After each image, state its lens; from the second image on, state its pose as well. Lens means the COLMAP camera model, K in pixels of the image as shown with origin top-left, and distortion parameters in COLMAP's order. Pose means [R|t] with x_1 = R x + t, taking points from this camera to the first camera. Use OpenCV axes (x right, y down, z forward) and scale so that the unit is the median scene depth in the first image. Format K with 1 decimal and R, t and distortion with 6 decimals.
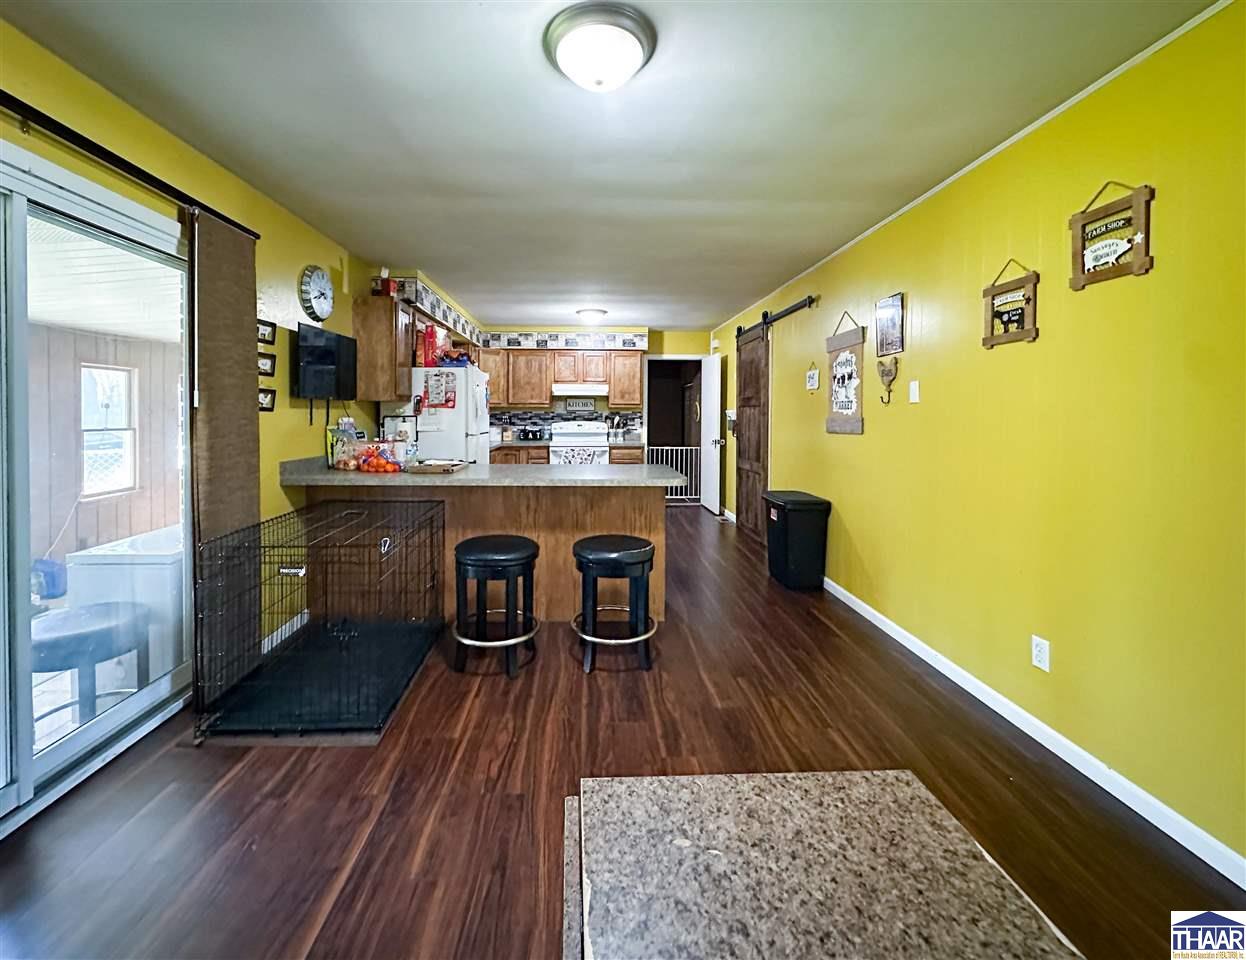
lens RADIAL K [[527.6, 0, 597.2], [0, 527.6, 425.6], [0, 0, 1]] dist [0.002735, 0.000158]
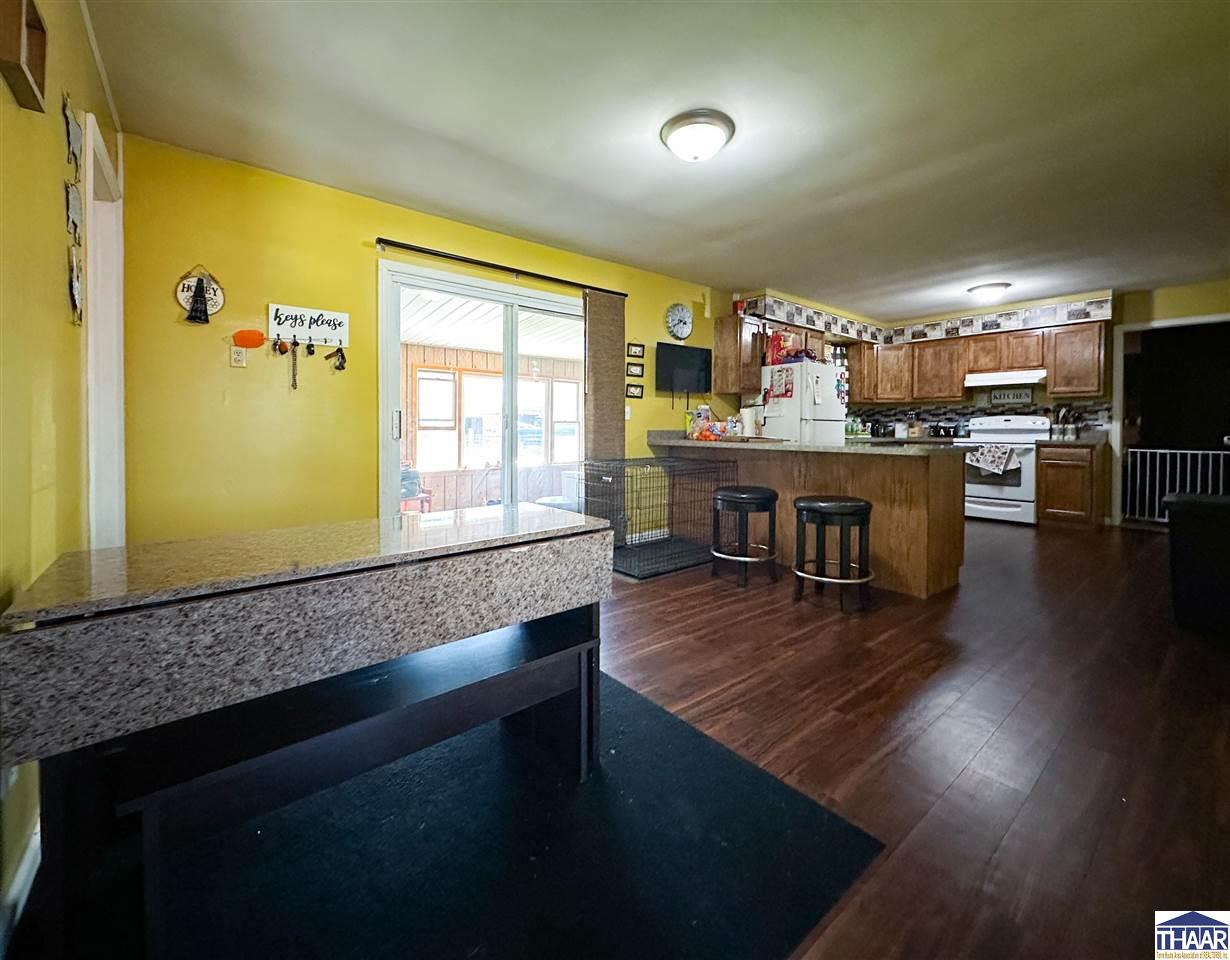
lens RADIAL K [[513.4, 0, 606.2], [0, 513.4, 432.8], [0, 0, 1]] dist [-0.000148, -0.000091]
pose [[0.605471, 0.007287, -0.795834, 0.392865], [-0.018645, 0.999814, -0.005031, 0.060123], [0.795649, 0.017885, 0.605494, -0.036501]]
